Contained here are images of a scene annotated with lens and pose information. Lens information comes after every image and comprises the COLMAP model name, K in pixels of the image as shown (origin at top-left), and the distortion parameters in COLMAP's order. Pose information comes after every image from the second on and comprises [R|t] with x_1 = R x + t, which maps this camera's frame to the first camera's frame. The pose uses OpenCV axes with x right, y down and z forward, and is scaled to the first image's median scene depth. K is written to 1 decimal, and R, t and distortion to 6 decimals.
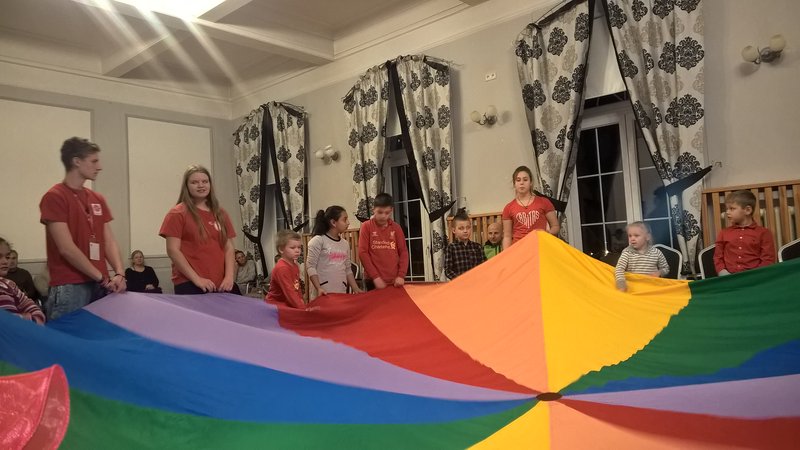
lens RADIAL K [[604.2, 0, 403.2], [0, 604.2, 218.5], [0, 0, 1]] dist [-0.003248, -0.004550]
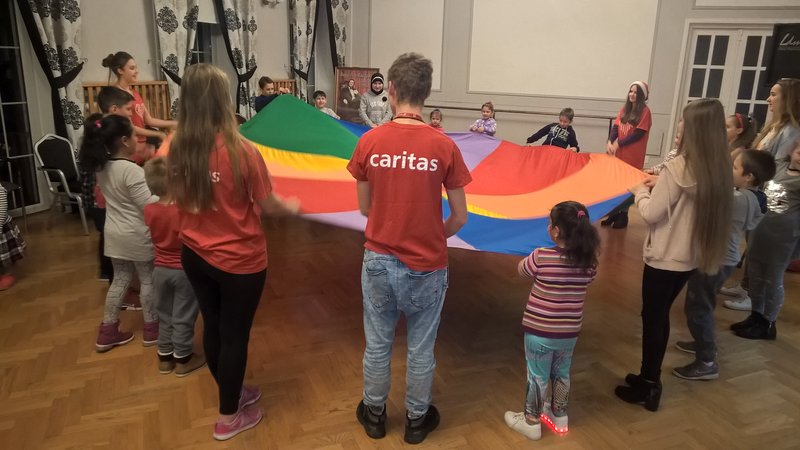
lens RADIAL K [[605.3, 0, 399.8], [0, 605.3, 212.0], [0, 0, 1]] dist [0.132283, -0.184566]
pose [[-0.333171, -0.197574, 0.921934, -0.784511], [-0.082416, 0.980159, 0.180268, -0.067853], [-0.939258, -0.015922, -0.342843, 0.813782]]
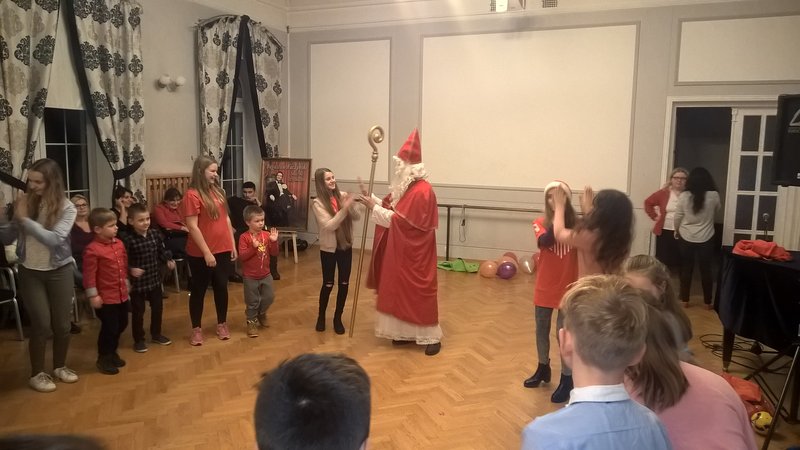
lens RADIAL K [[604.2, 0, 403.2], [0, 604.2, 218.5], [0, 0, 1]] dist [-0.003248, -0.004550]
pose [[-0.317778, -0.070791, 0.945519, -0.510602], [-0.066110, 0.996436, 0.052384, -0.100336], [-0.945858, -0.045862, -0.321325, 0.509275]]
